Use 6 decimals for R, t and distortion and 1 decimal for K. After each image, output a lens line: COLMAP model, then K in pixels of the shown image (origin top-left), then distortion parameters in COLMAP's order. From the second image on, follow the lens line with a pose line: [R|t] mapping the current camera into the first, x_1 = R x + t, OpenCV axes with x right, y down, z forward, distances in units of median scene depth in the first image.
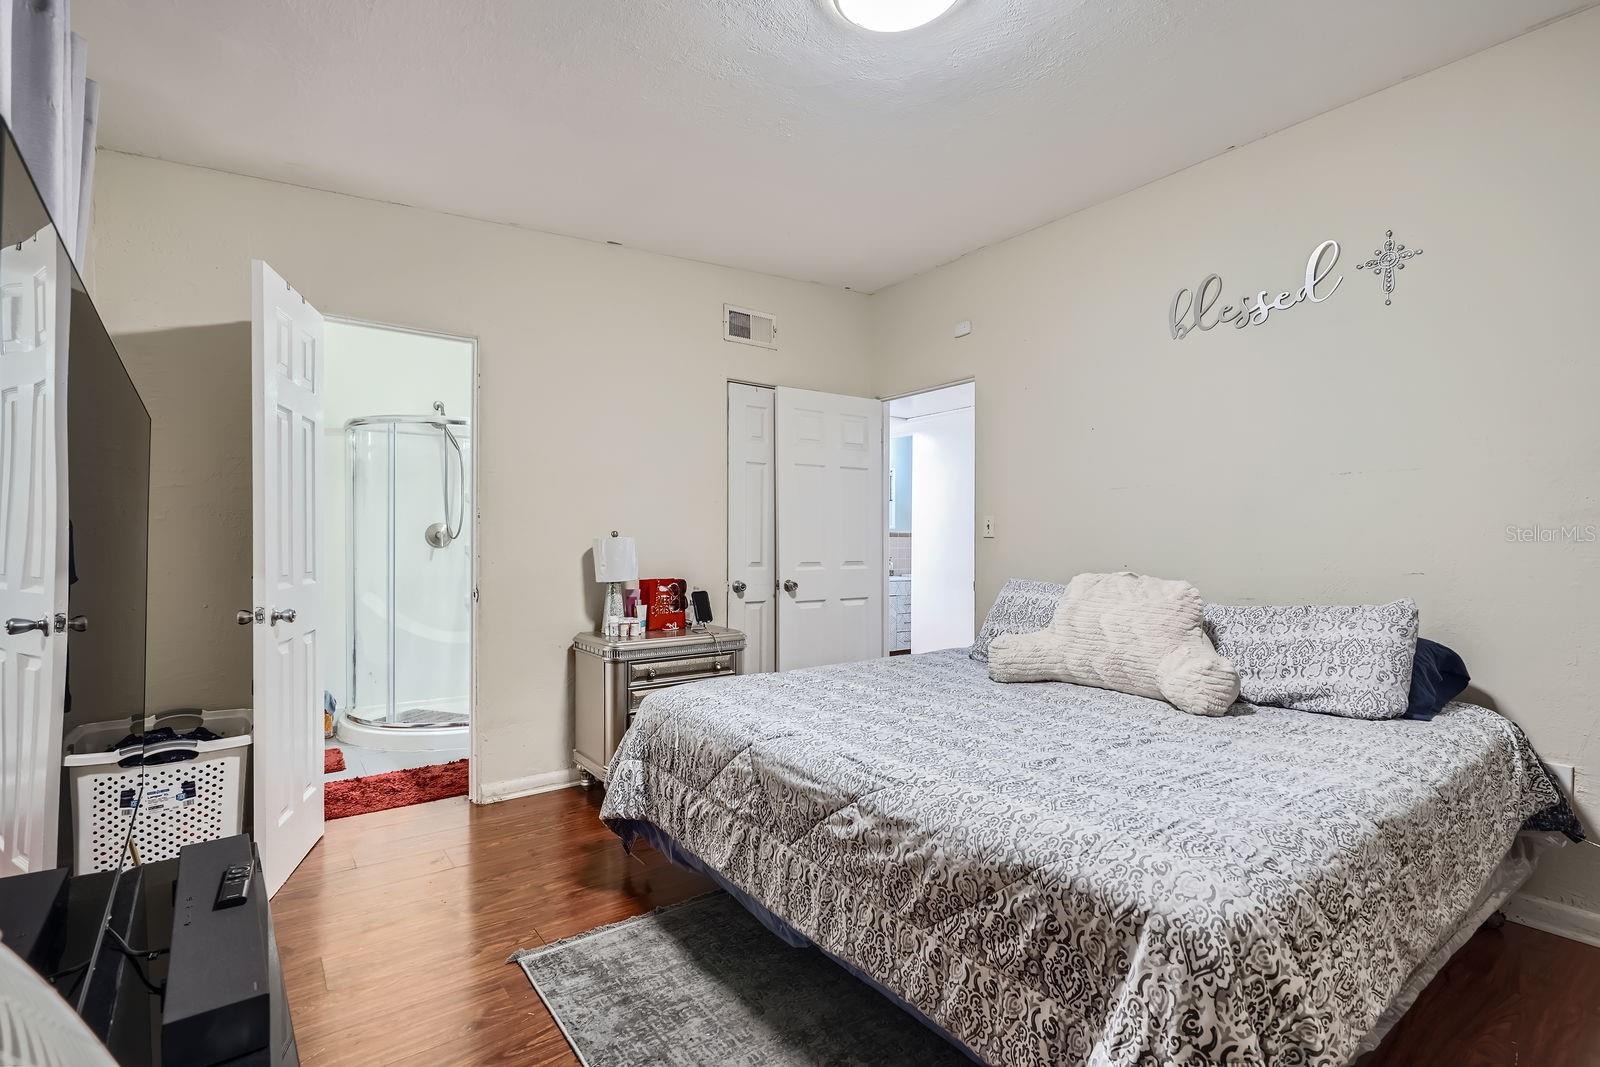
lens RADIAL K [[740.1, 0, 793.4], [0, 740.1, 538.3], [0, 0, 1]] dist [0.001588, -0.002333]
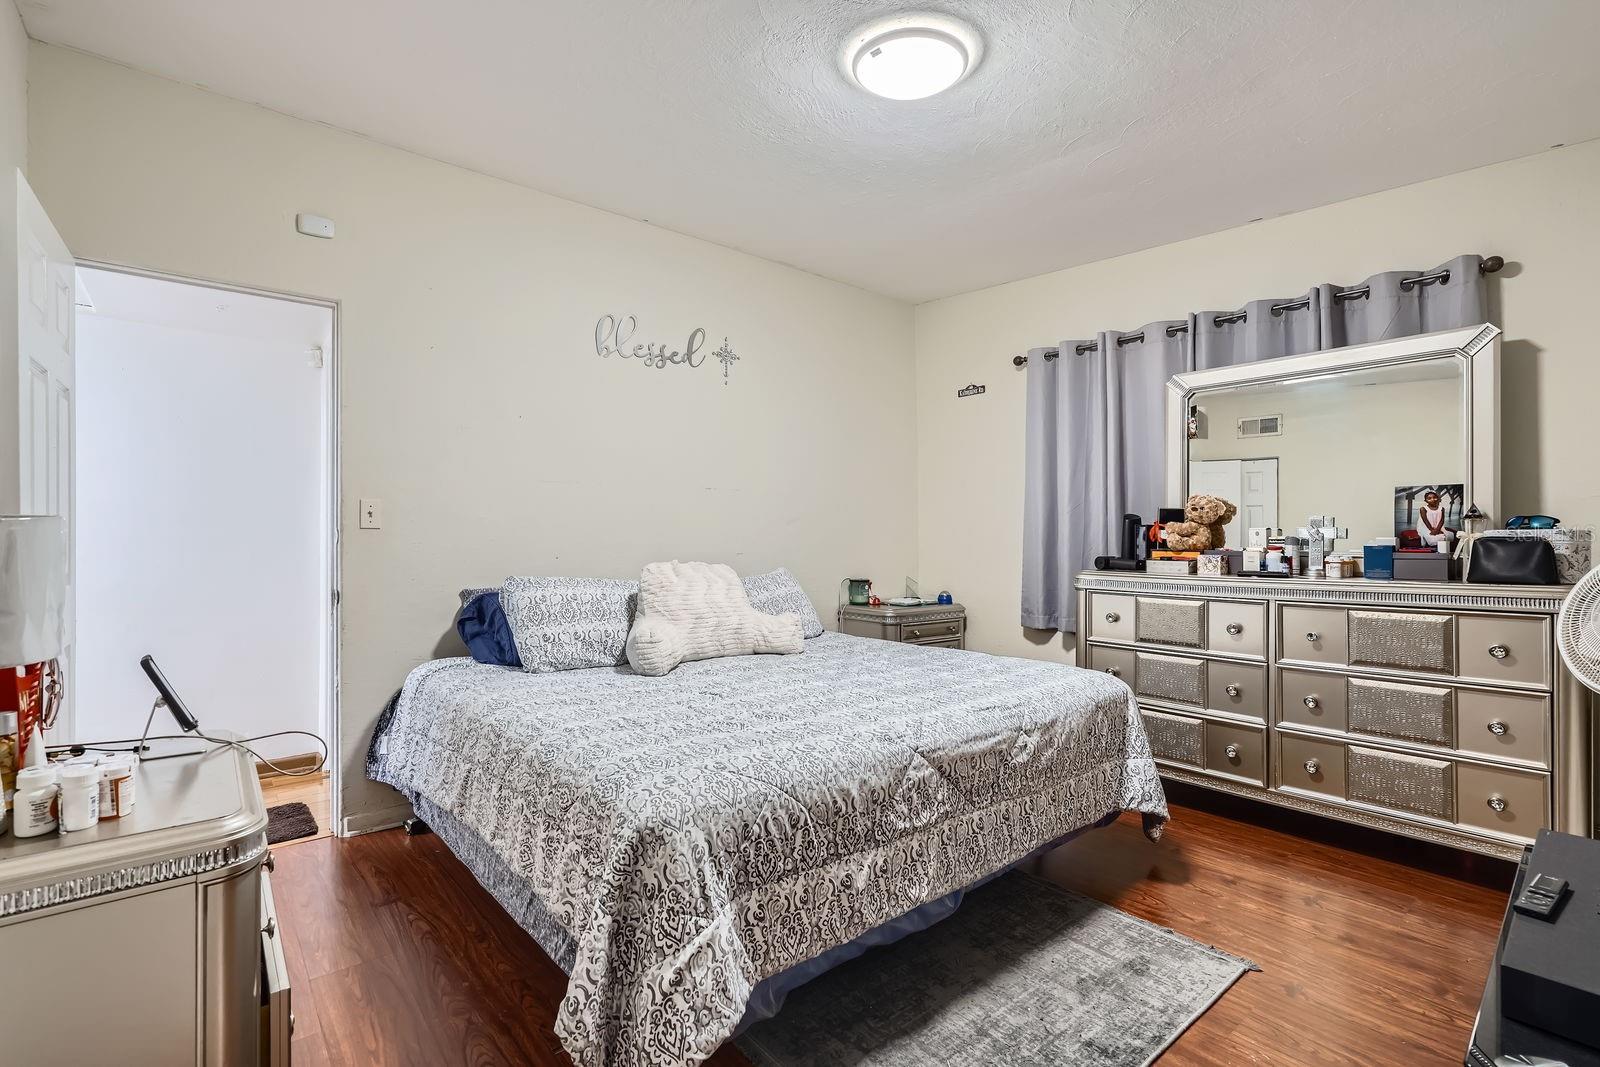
lens RADIAL K [[740.1, 0, 794.1], [0, 740.1, 532.8], [0, 0, 1]] dist [0.001588, -0.002333]
pose [[-0.058933, 0.007522, 0.998234, -1.081941], [-0.000223, 0.999971, -0.007548, 0.017501], [-0.998262, -0.000667, -0.058930, 1.338300]]
